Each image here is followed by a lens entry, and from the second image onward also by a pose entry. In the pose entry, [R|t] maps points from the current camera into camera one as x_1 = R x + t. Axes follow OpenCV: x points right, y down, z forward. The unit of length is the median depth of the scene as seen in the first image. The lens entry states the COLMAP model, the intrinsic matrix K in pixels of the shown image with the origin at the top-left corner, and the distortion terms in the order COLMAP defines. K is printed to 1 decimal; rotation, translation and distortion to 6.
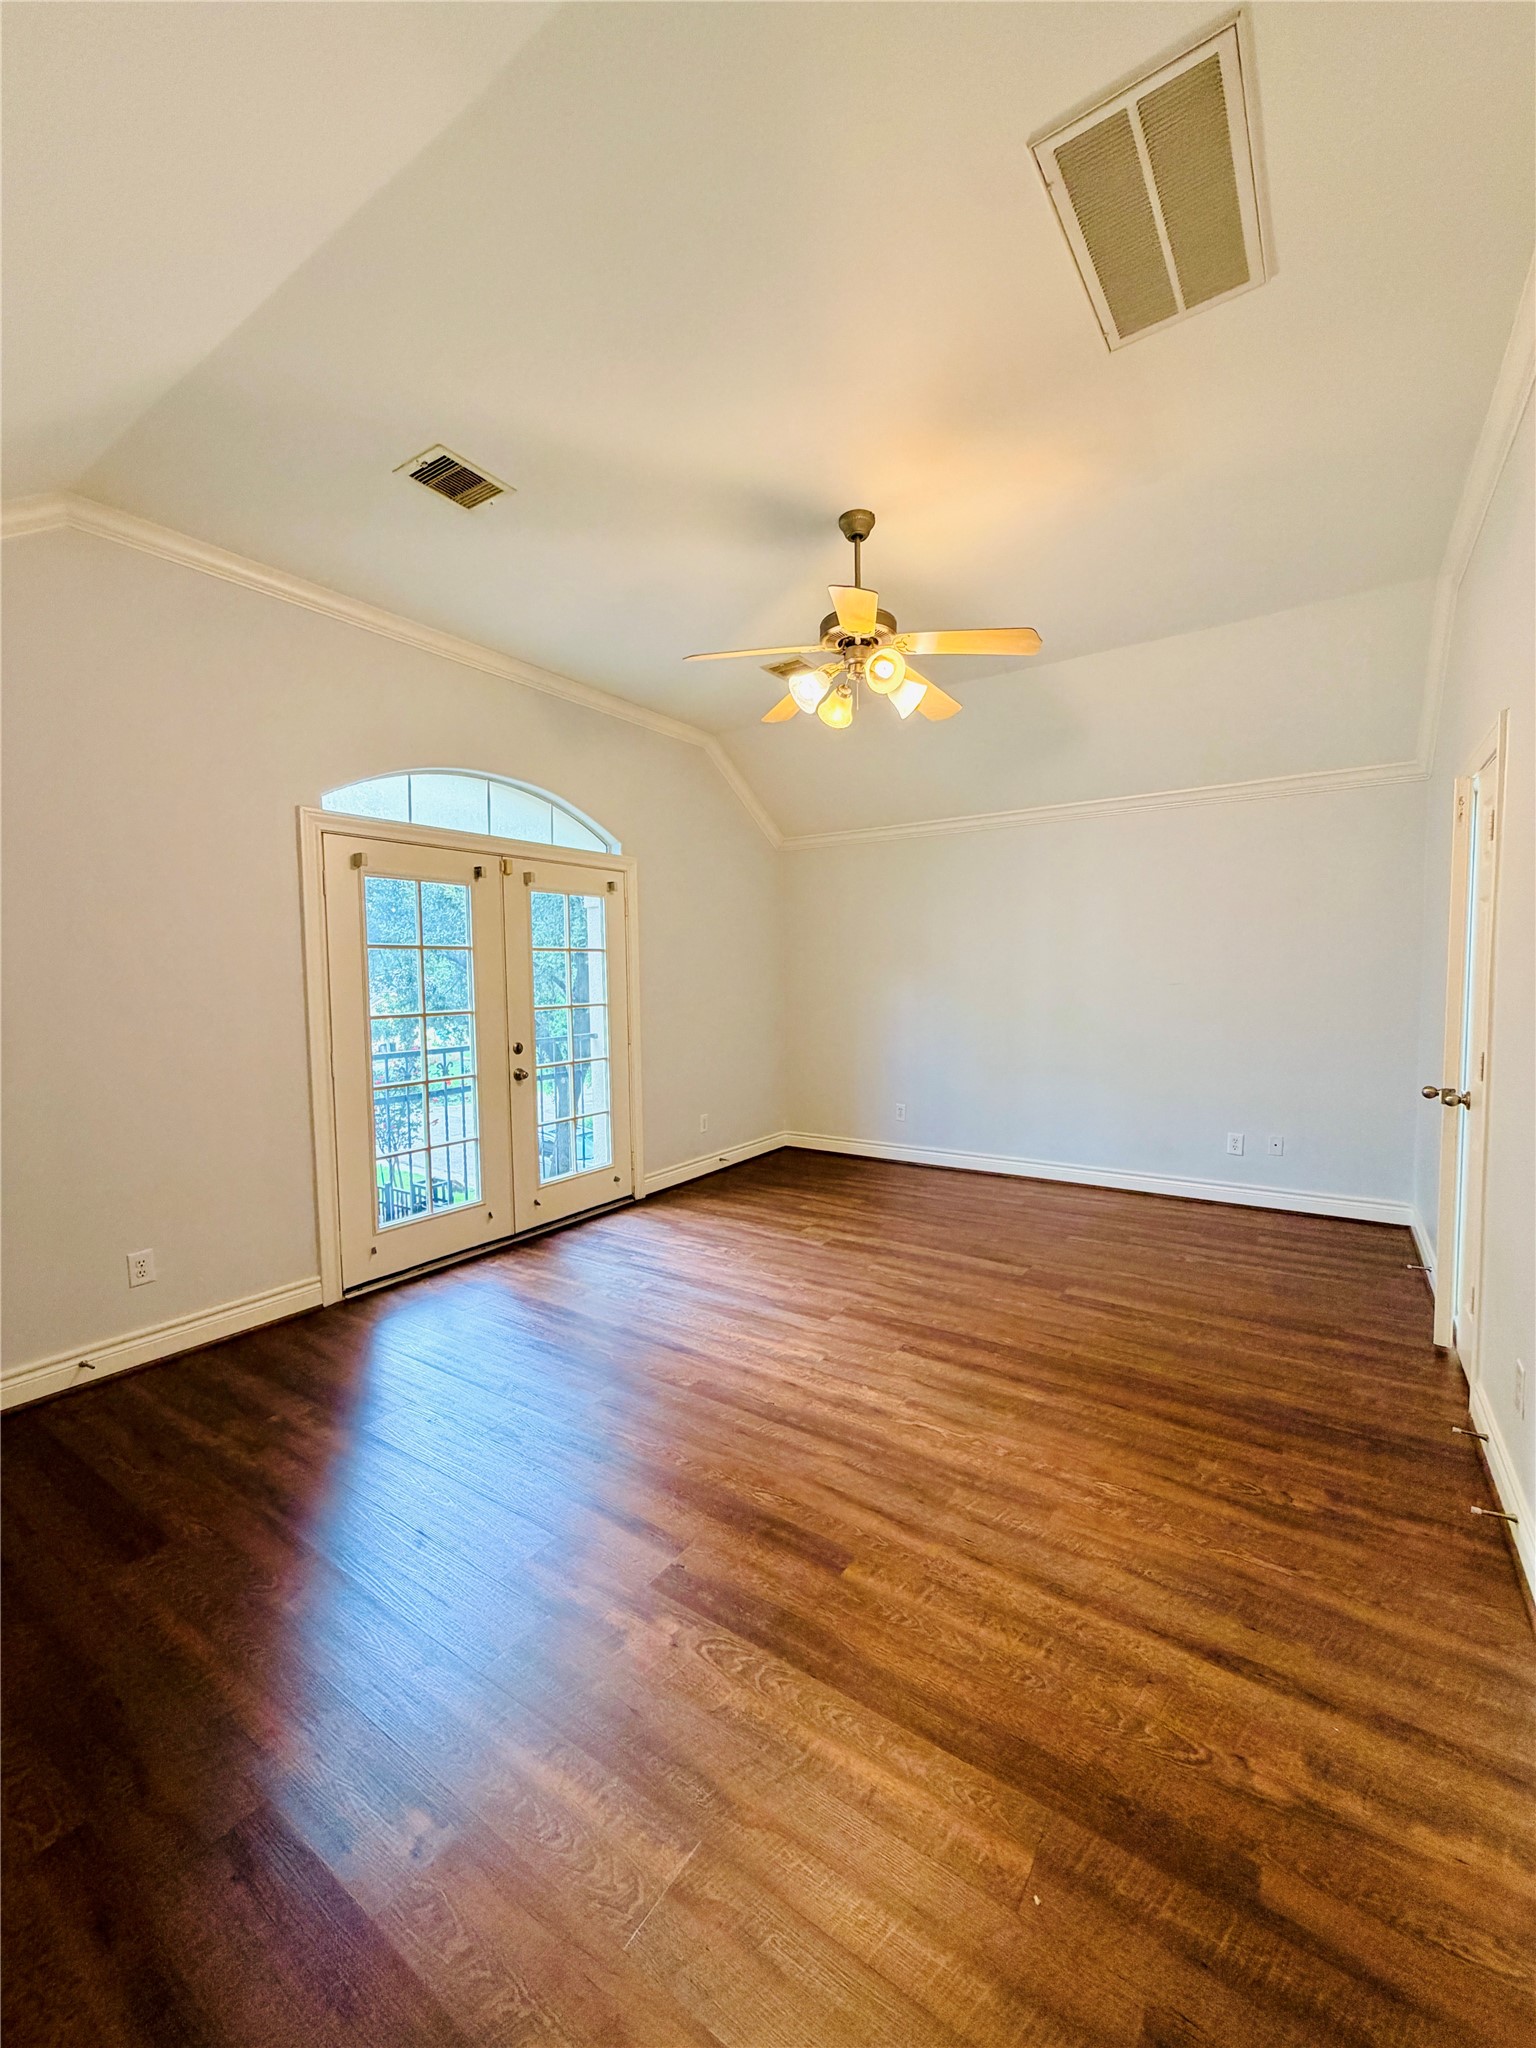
lens RADIAL K [[819.7, 0, 768.8], [0, 819.7, 1022.0], [0, 0, 1]] dist [0.001980, 0.000766]
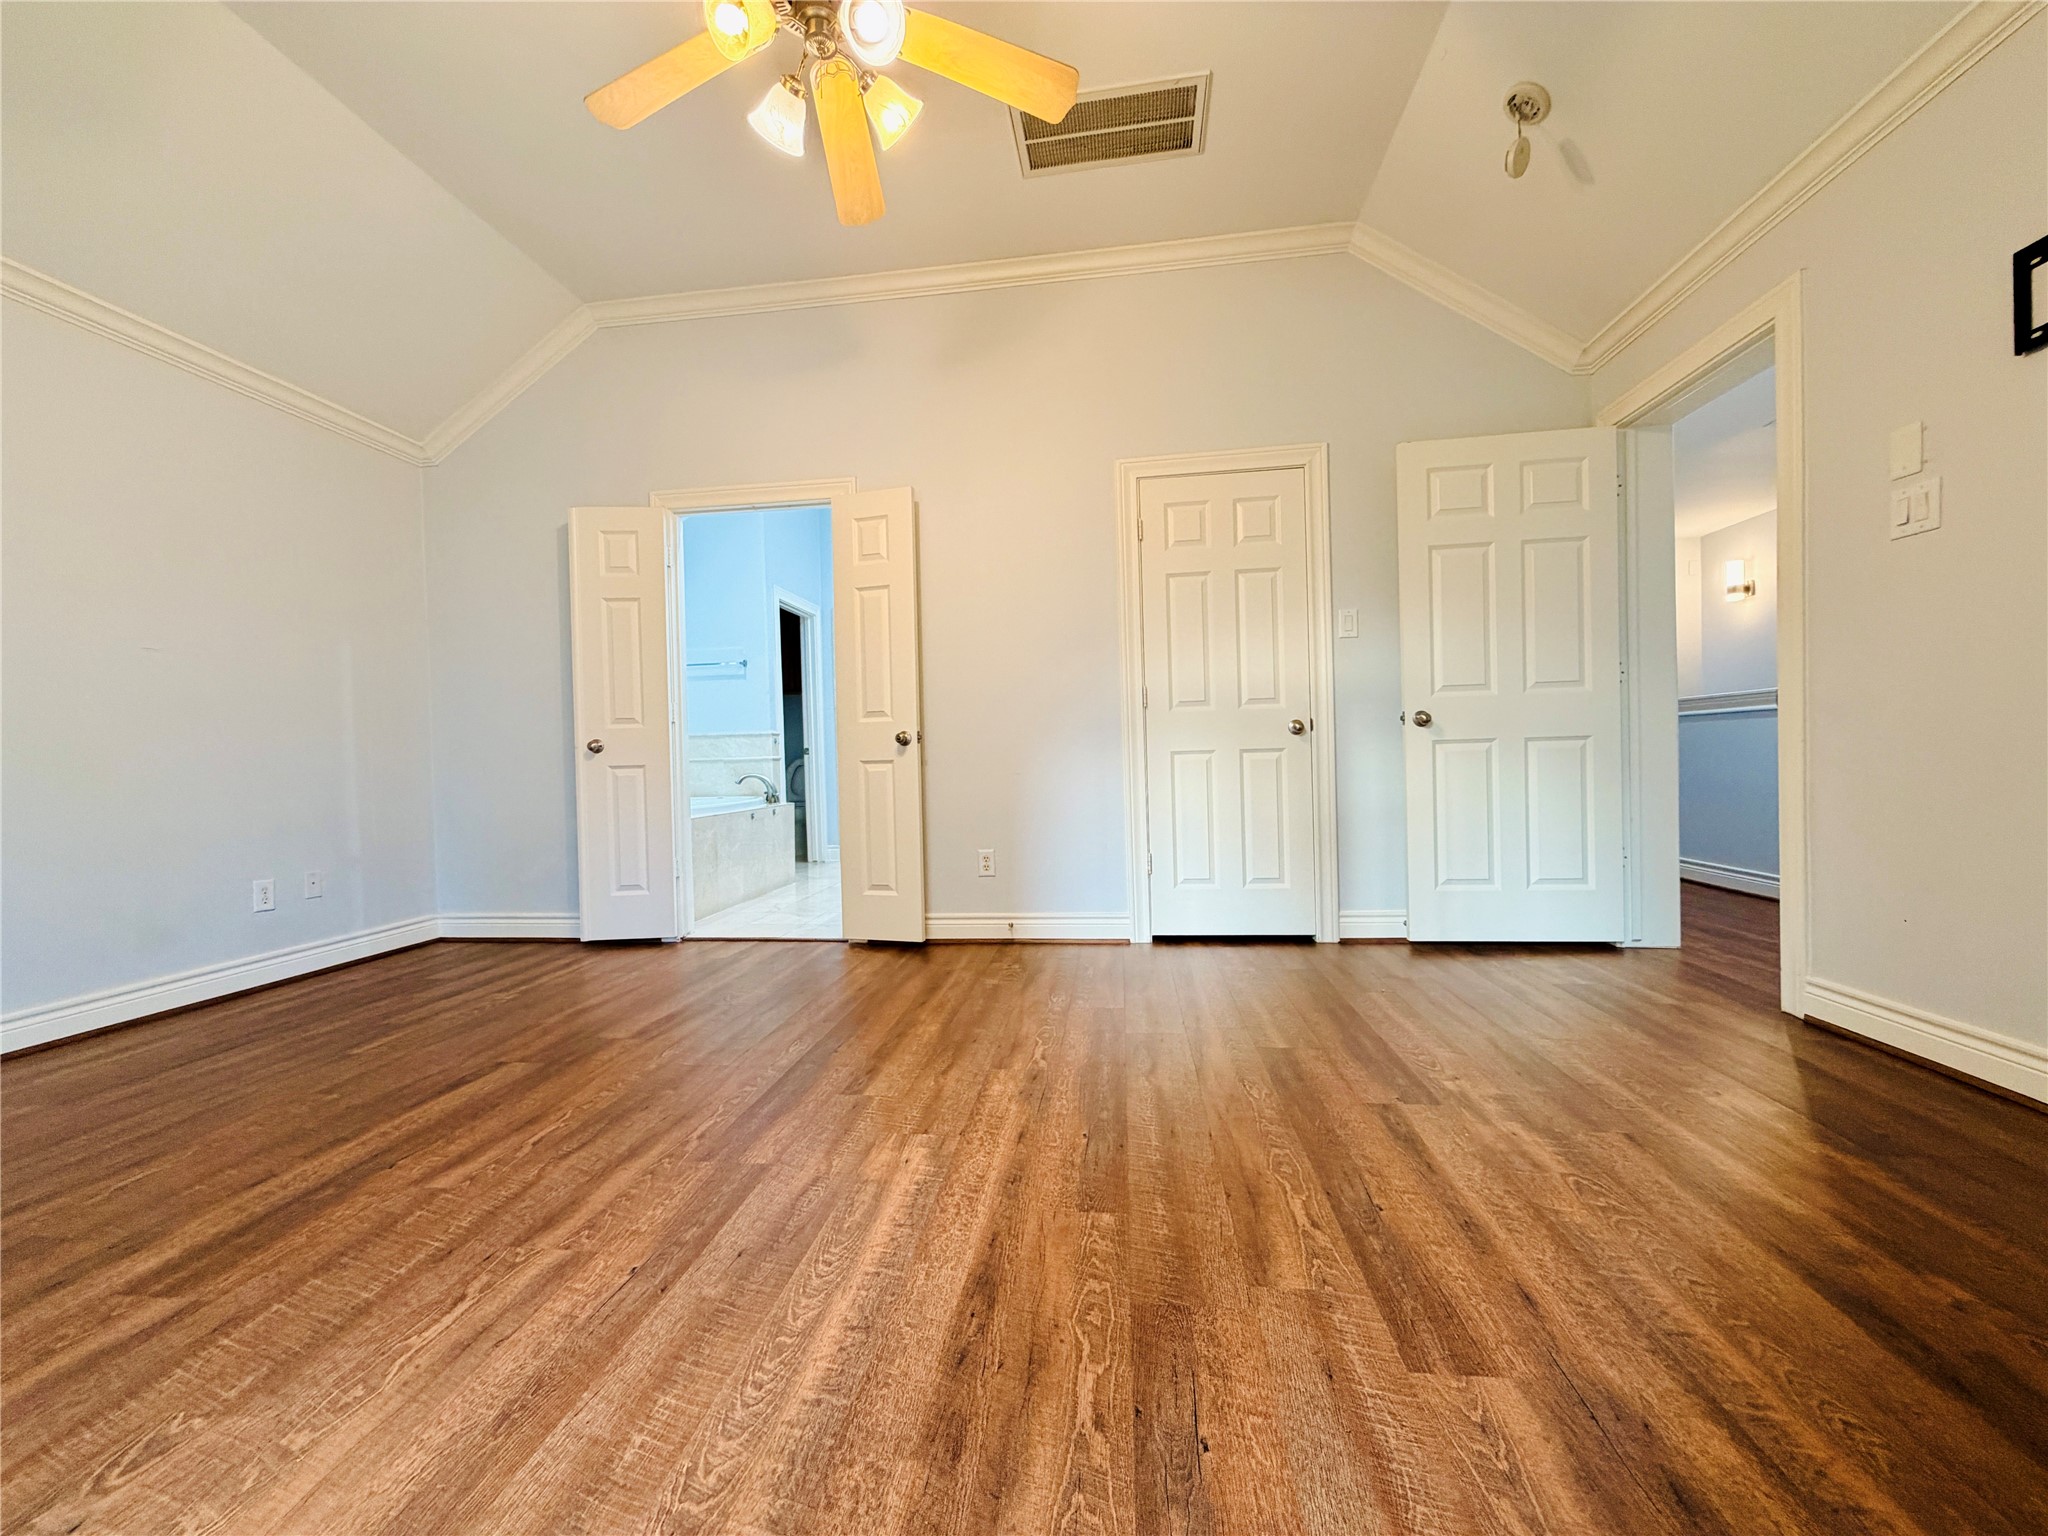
lens RADIAL K [[819.7, 0, 1023.8], [0, 819.7, 762.7], [0, 0, 1]] dist [0.001980, 0.000766]
pose [[-0.459924, 0.021510, 0.887698, -0.393665], [0.089998, 0.995688, 0.022501, 0.099384], [-0.883386, 0.090240, -0.459876, 0.911999]]
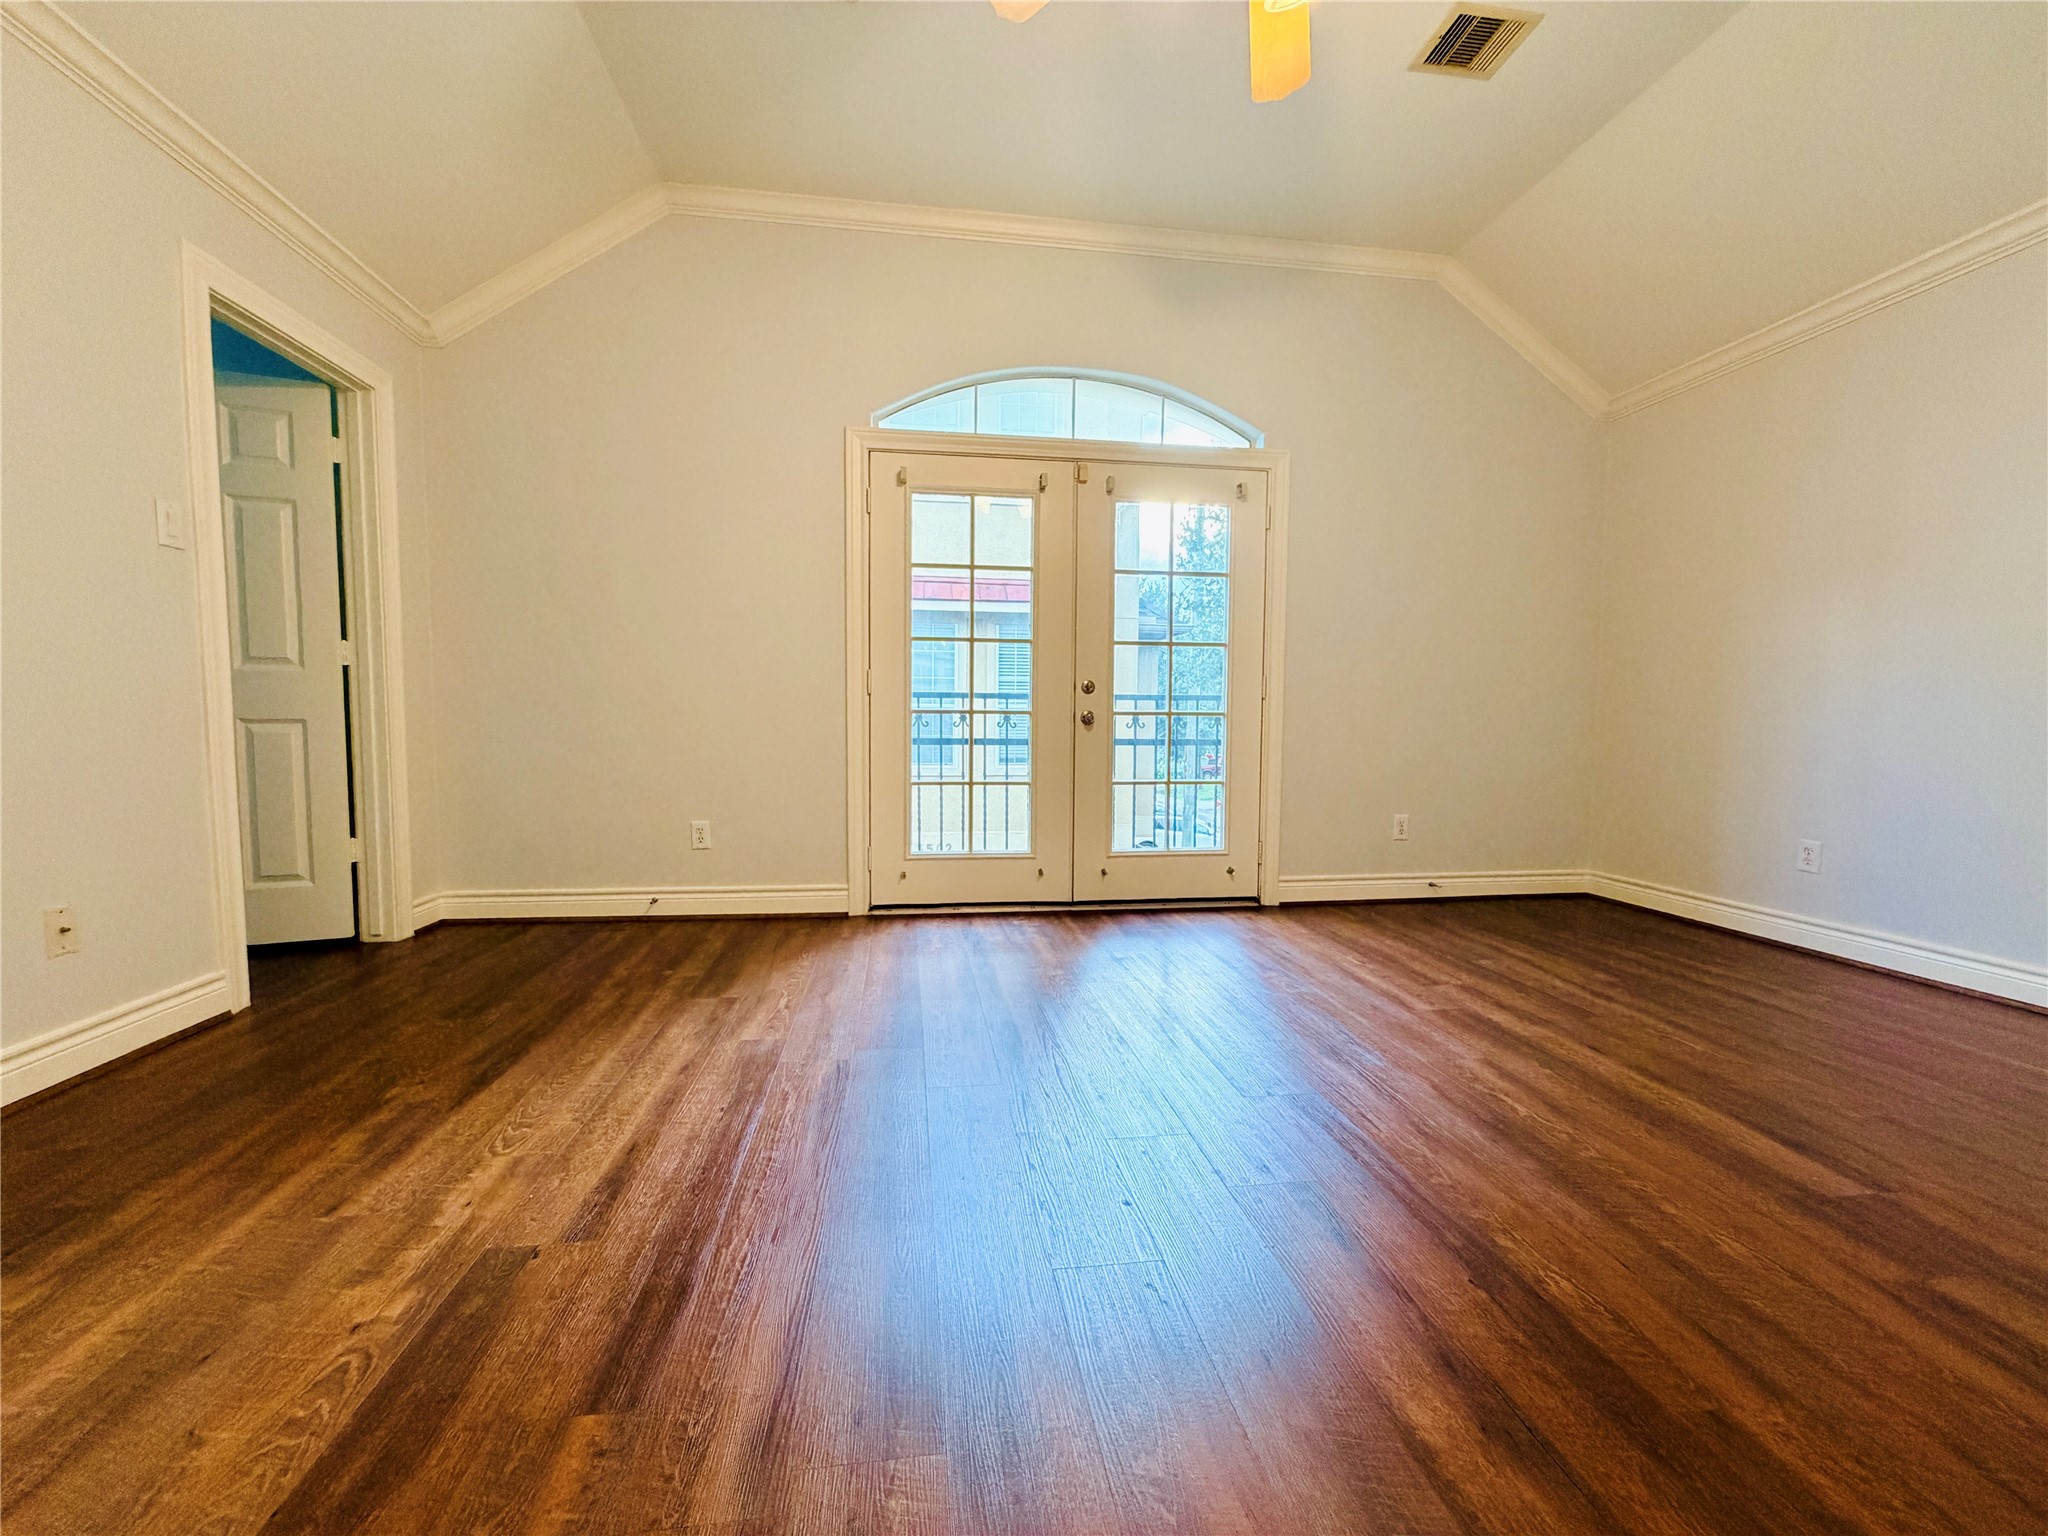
lens RADIAL K [[819.7, 0, 1014.1], [0, 819.7, 769.8], [0, 0, 1]] dist [0.001980, 0.000766]
pose [[0.666342, 0.061604, -0.743097, 0.317391], [-0.062603, 0.997685, 0.026573, 0.112177], [0.743013, 0.028814, 0.668656, 0.416158]]
